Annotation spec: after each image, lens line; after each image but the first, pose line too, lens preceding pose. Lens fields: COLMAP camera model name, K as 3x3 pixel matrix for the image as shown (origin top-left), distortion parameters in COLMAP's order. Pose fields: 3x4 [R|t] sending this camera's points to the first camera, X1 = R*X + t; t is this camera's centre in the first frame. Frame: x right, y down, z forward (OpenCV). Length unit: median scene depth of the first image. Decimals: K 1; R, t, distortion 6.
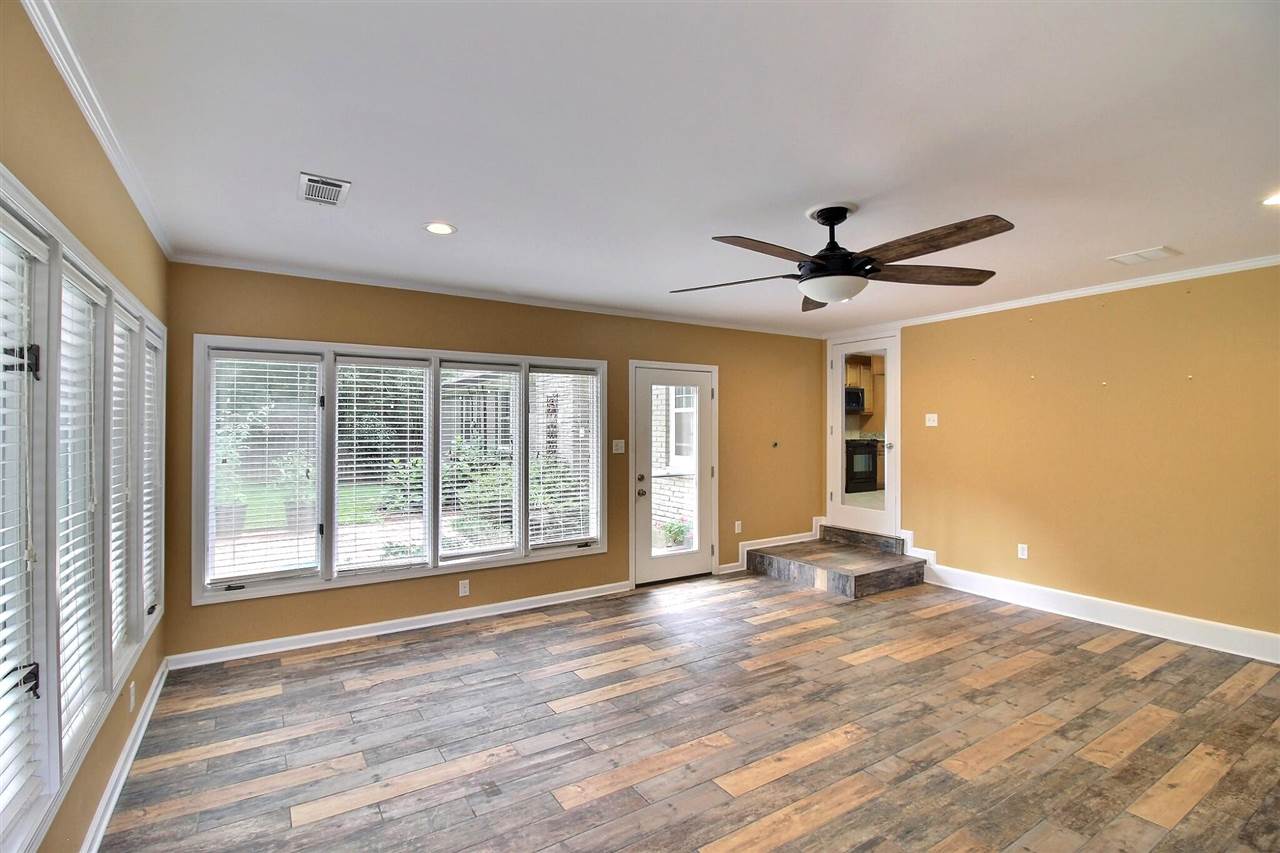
lens RADIAL K [[592.4, 0, 640.7], [0, 592.4, 426.1], [0, 0, 1]] dist [-0.001605, -0.000642]
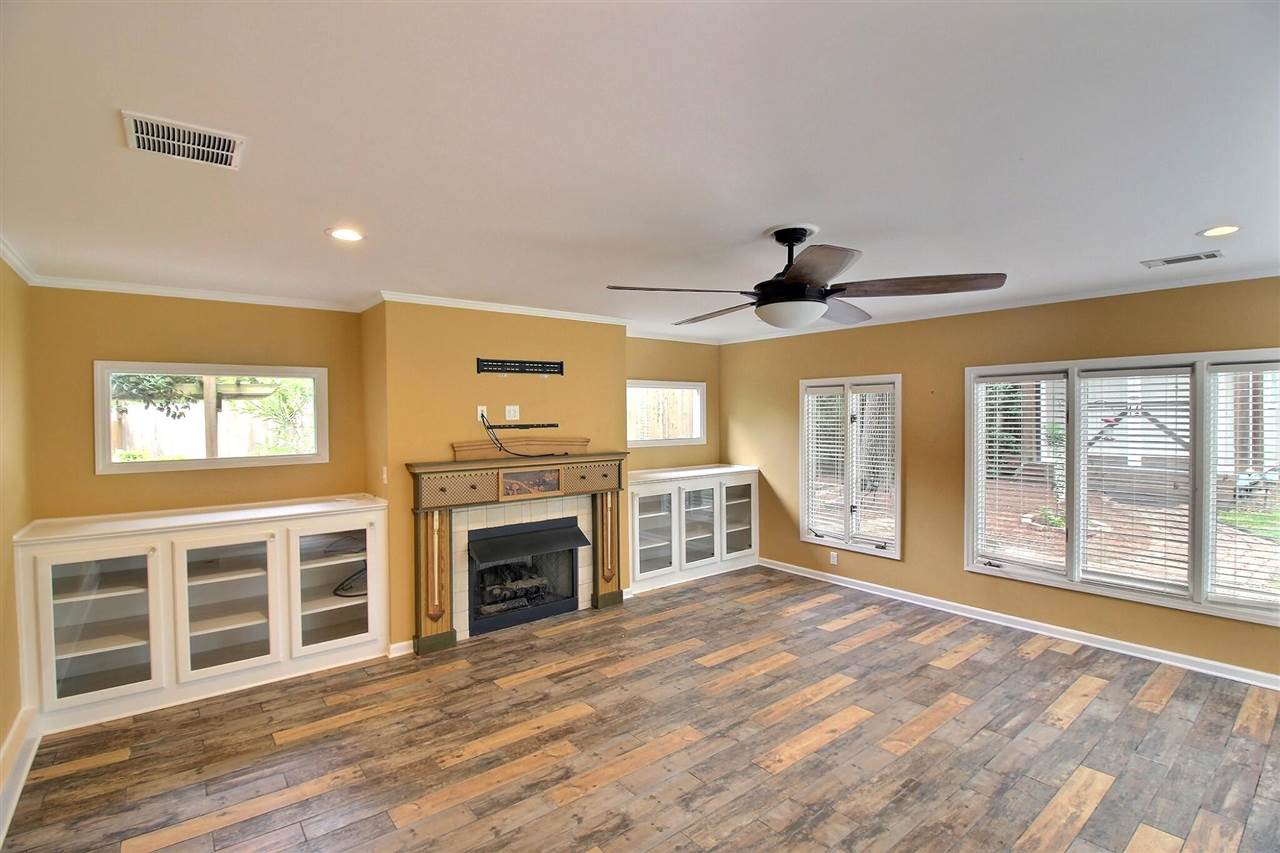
lens RADIAL K [[592.4, 0, 639.5], [0, 592.4, 425.1], [0, 0, 1]] dist [-0.001605, -0.000642]
pose [[-0.993685, 0.005758, -0.112055, 0.722086], [0.003818, 0.999839, 0.017514, -0.076225], [0.112138, 0.016976, -0.993548, 2.041567]]
